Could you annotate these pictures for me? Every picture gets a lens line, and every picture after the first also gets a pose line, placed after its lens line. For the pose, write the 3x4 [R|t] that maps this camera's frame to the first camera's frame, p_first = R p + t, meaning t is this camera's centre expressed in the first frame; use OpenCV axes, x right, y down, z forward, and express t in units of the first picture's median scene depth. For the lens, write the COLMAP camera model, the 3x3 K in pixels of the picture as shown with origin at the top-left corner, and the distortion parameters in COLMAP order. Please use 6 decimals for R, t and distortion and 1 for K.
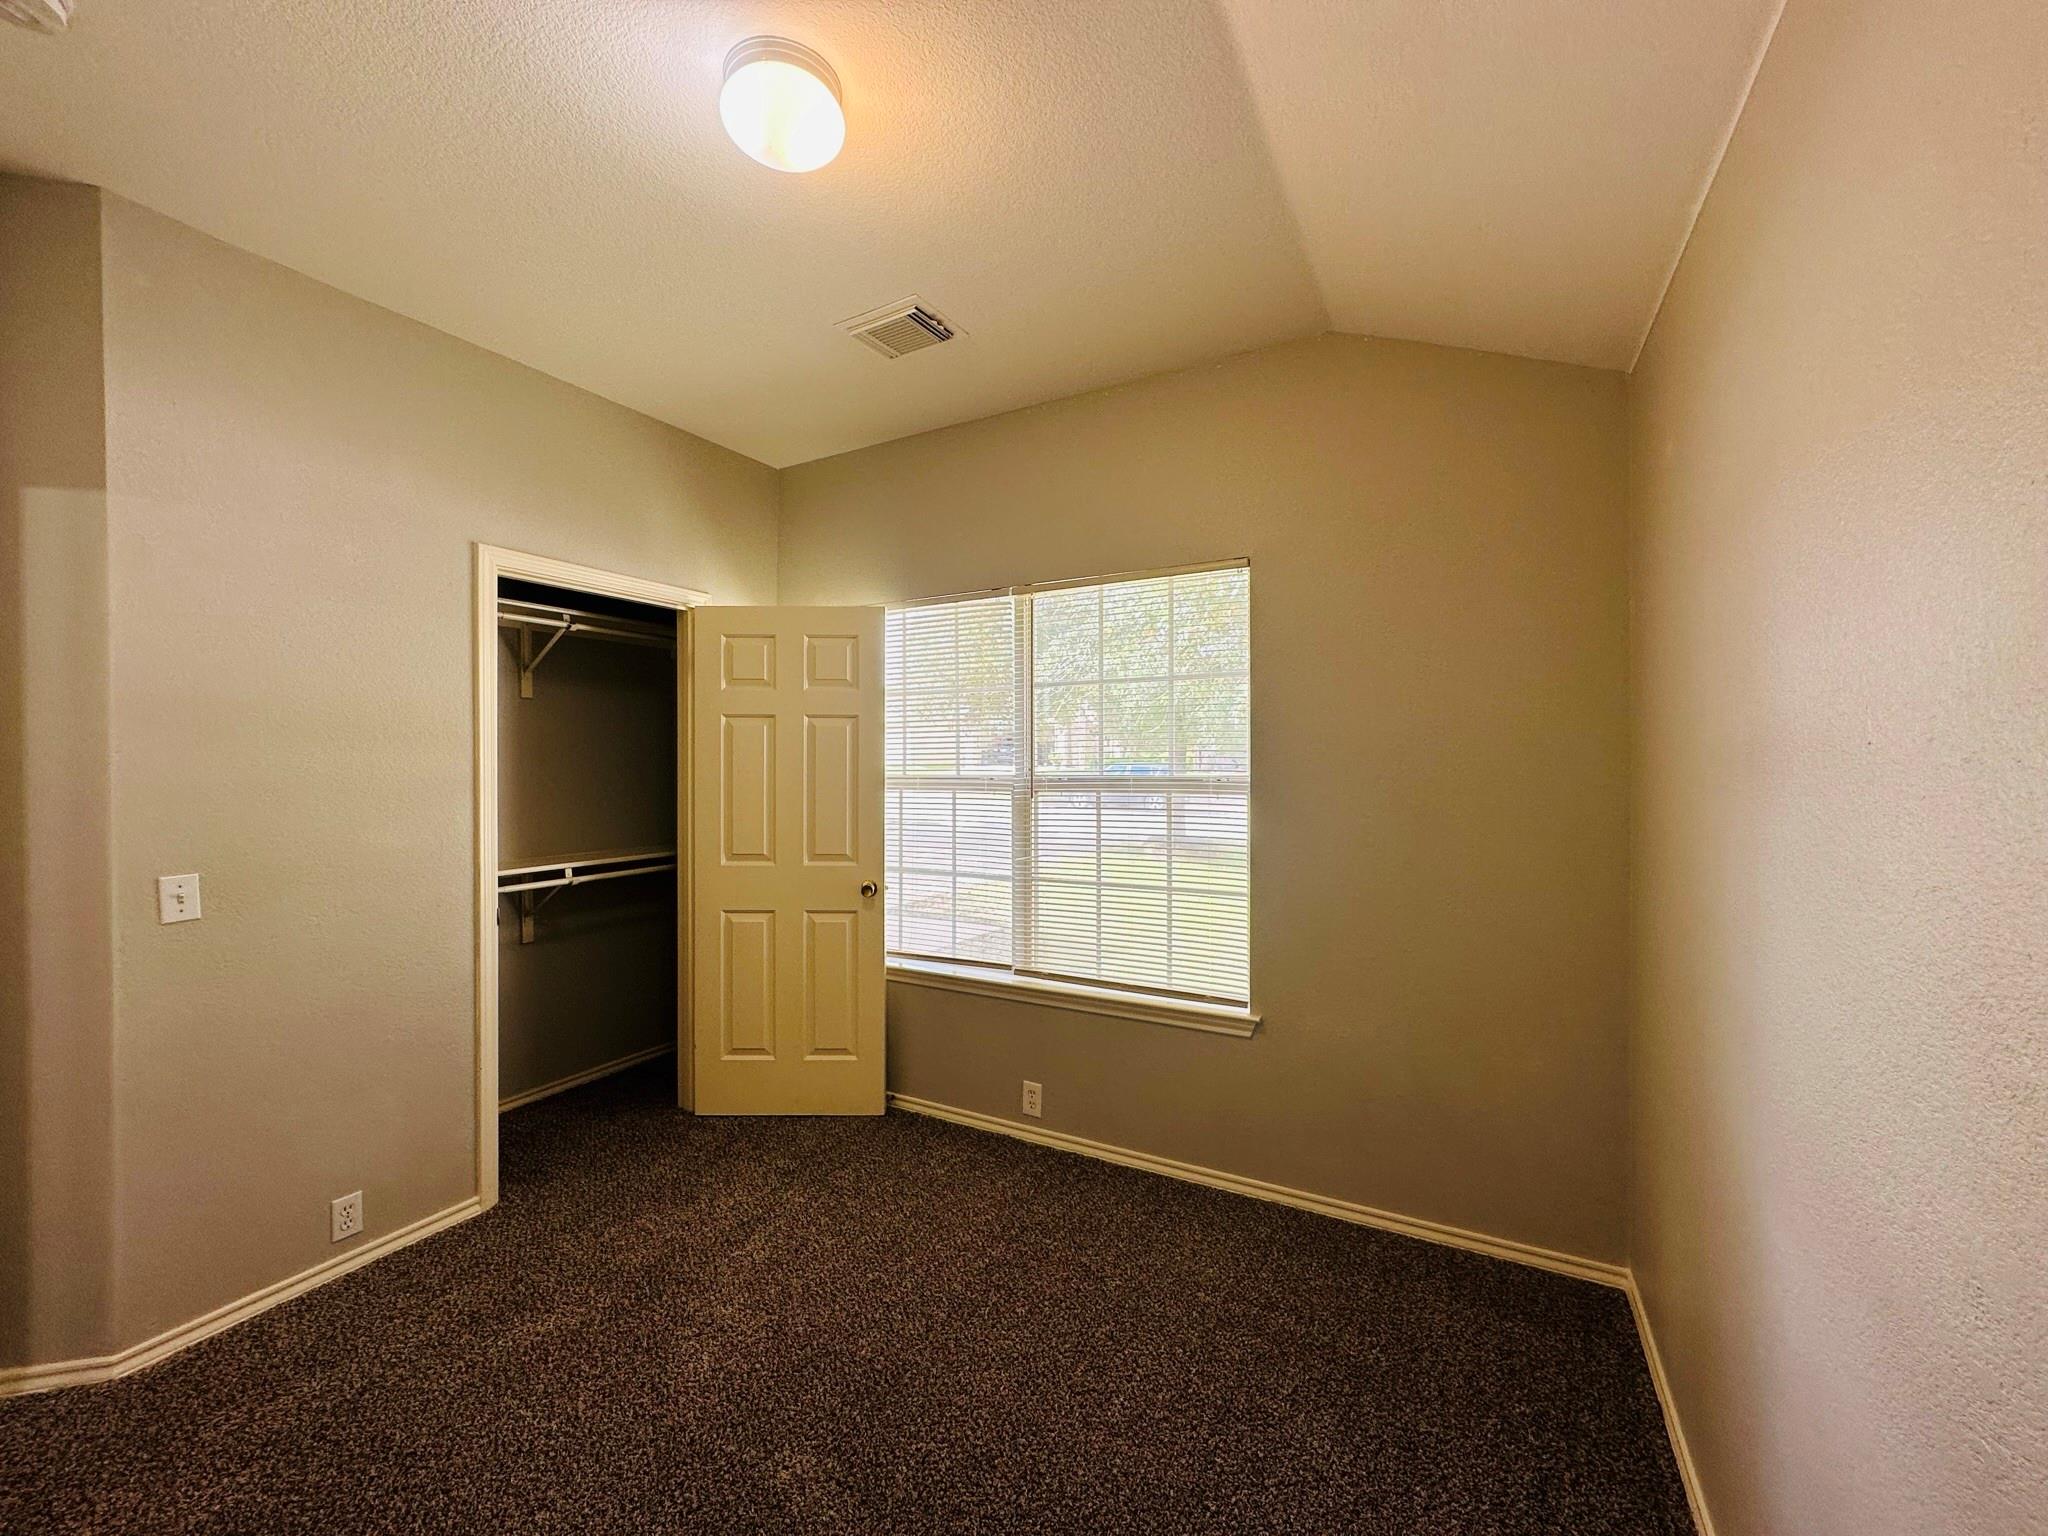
lens RADIAL K [[816.8, 0, 1022.7], [0, 816.8, 768.1], [0, 0, 1]] dist [-0.002763, 0.000627]
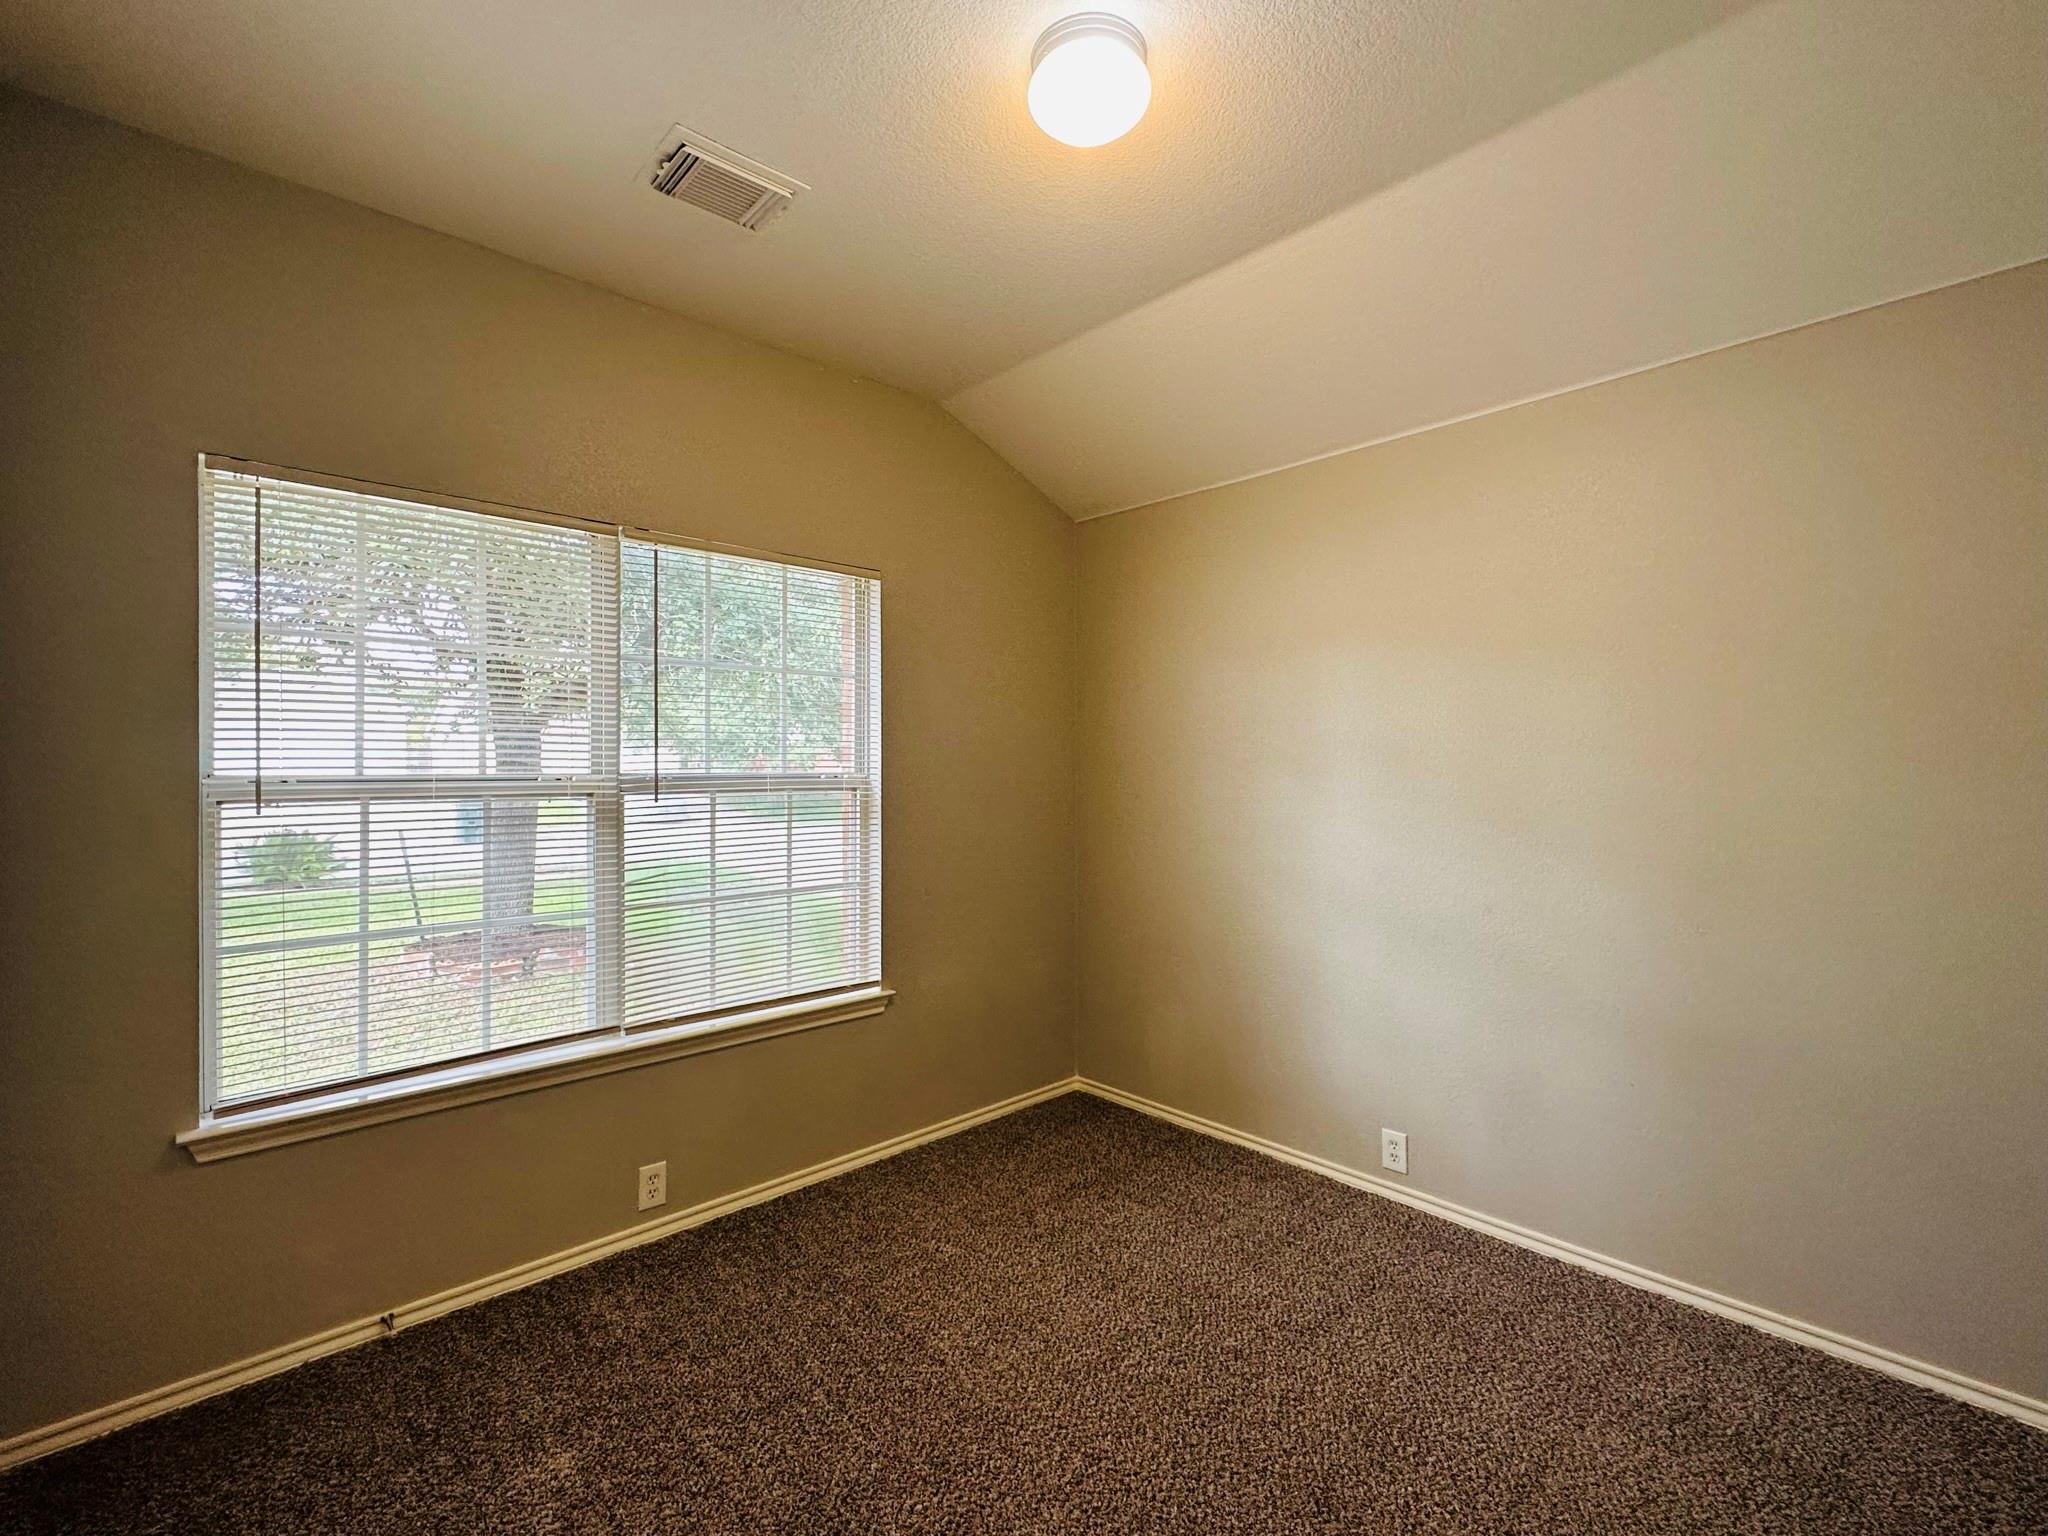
lens RADIAL K [[893.5, 0, 1021.6], [0, 893.5, 757.9], [0, 0, 1]] dist [0.000596, 0.000057]
pose [[0.309425, 0.011388, 0.950856, -0.700186], [-0.000898, 0.999931, -0.011684, 0.003430], [-0.950924, 0.002762, 0.309414, 0.395254]]
